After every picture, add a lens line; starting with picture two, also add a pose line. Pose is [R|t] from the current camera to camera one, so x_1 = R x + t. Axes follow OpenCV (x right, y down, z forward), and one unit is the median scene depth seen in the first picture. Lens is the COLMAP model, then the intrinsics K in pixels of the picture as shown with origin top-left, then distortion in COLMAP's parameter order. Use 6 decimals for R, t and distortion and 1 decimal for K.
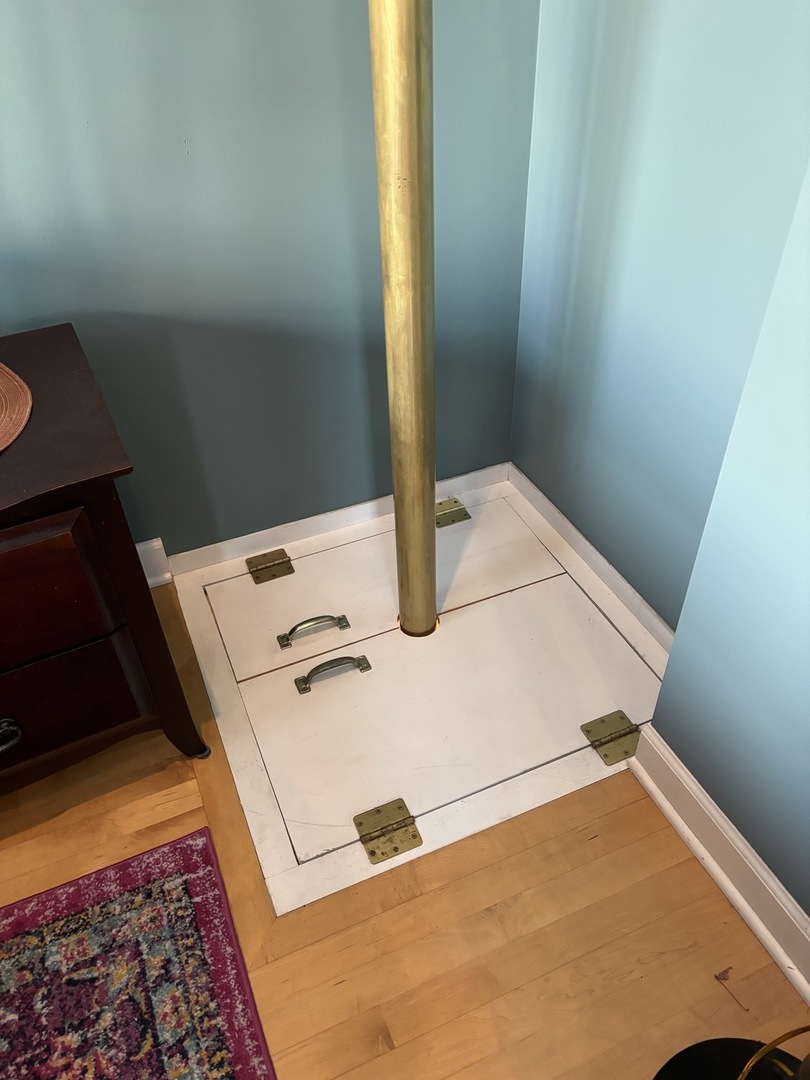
lens RADIAL K [[831.7, 0, 405.0], [0, 831.7, 540.0], [0, 0, 1]] dist [0.011333, 0.003517]
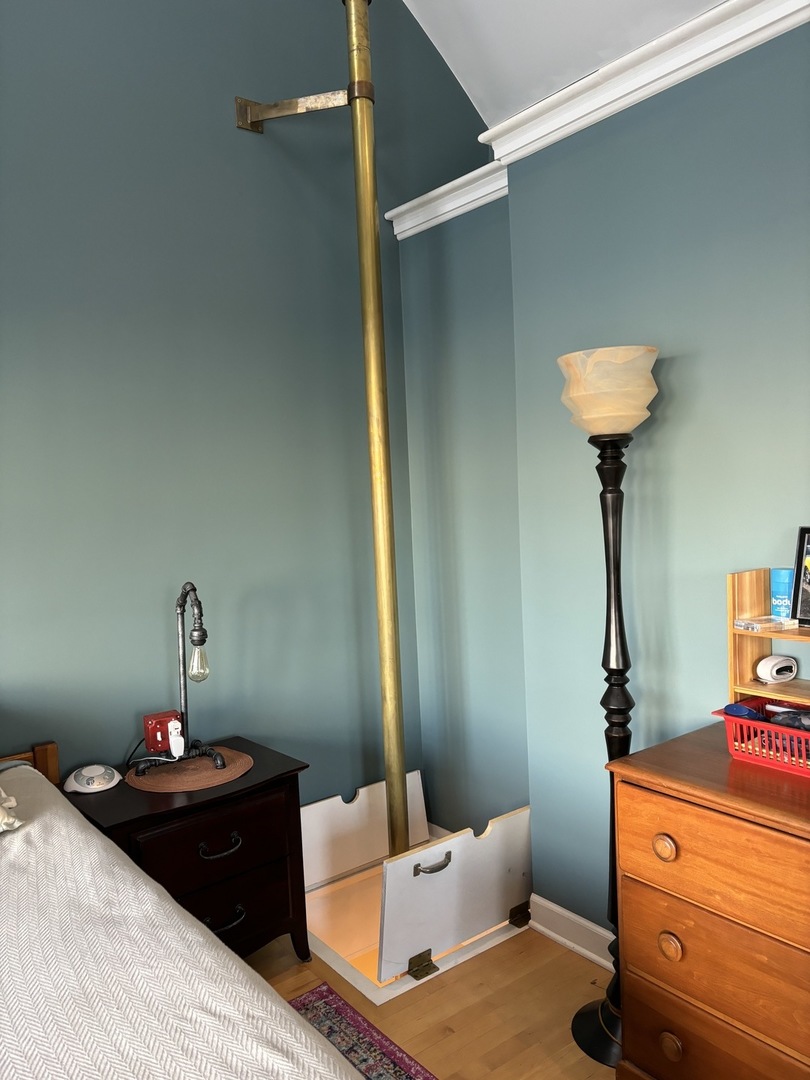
lens RADIAL K [[831.7, 0, 405.0], [0, 831.7, 540.0], [0, 0, 1]] dist [0.011333, 0.003517]
pose [[0.968789, -0.032988, 0.245684, -0.518351], [0.175944, 0.789674, -0.587758, 0.729910], [-0.174621, 0.612640, 0.770831, -1.129638]]
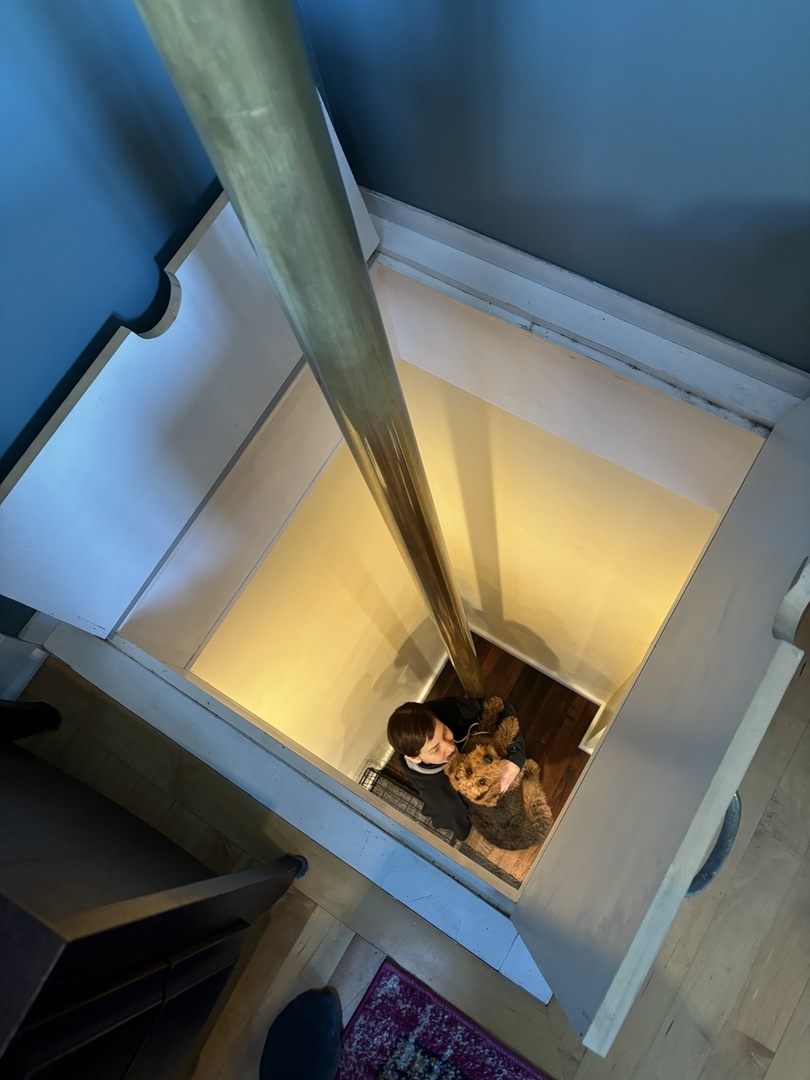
lens RADIAL K [[831.7, 0, 405.0], [0, 831.7, 540.0], [0, 0, 1]] dist [0.011333, 0.003517]
pose [[0.817682, -0.567320, 0.097695, -0.090271], [0.455028, 0.740900, 0.493980, -0.299528], [-0.352627, -0.359465, 0.863967, 0.521962]]
